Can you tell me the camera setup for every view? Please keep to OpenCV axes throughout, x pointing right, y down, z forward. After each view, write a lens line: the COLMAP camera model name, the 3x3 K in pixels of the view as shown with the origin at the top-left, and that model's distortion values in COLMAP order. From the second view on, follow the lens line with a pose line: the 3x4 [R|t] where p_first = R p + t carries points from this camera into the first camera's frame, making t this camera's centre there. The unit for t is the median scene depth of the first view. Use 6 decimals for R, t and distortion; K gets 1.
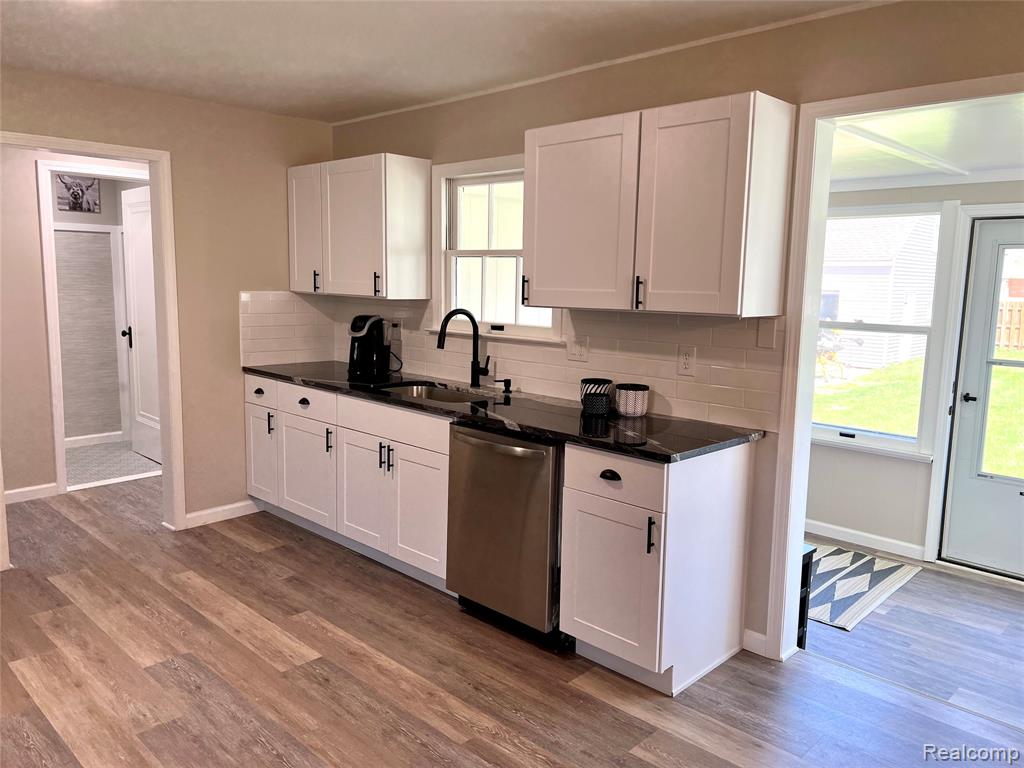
lens RADIAL K [[767.1, 0, 517.5], [0, 767.1, 383.5], [0, 0, 1]] dist [0.061302, -0.069860]
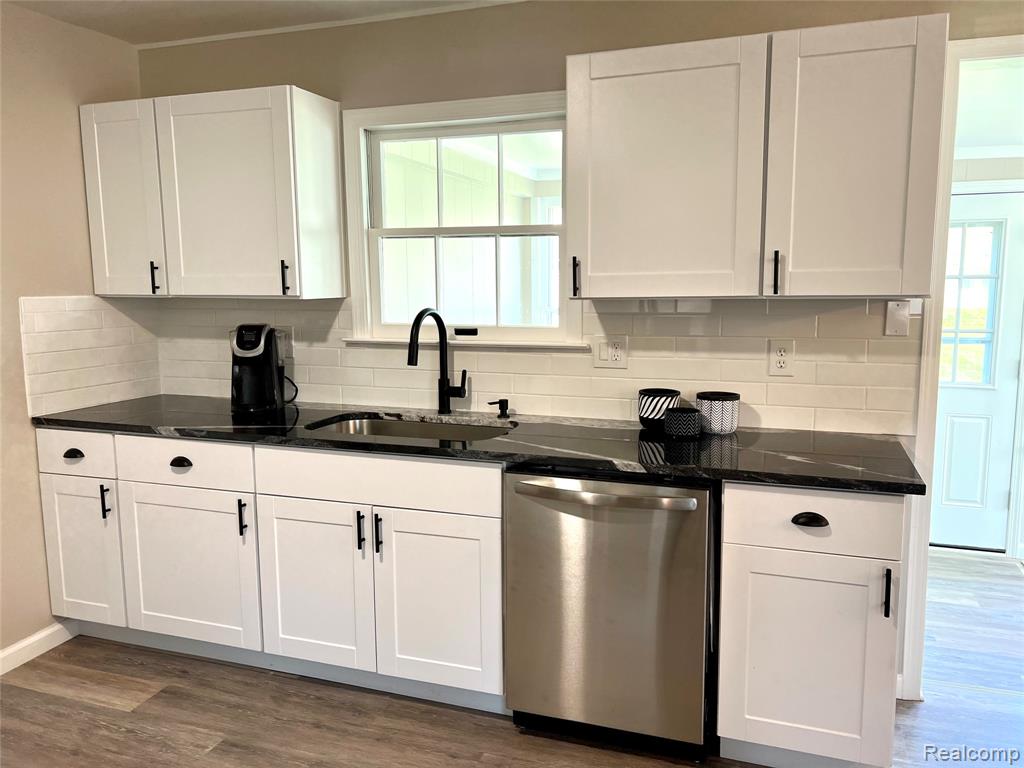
lens RADIAL K [[767.1, 0, 517.5], [0, 767.1, 383.5], [0, 0, 1]] dist [0.061302, -0.069860]
pose [[0.907234, -0.083918, 0.412169, -0.292756], [0.082596, 0.996361, 0.021057, -0.034100], [-0.412436, 0.014940, 0.910864, 0.298362]]
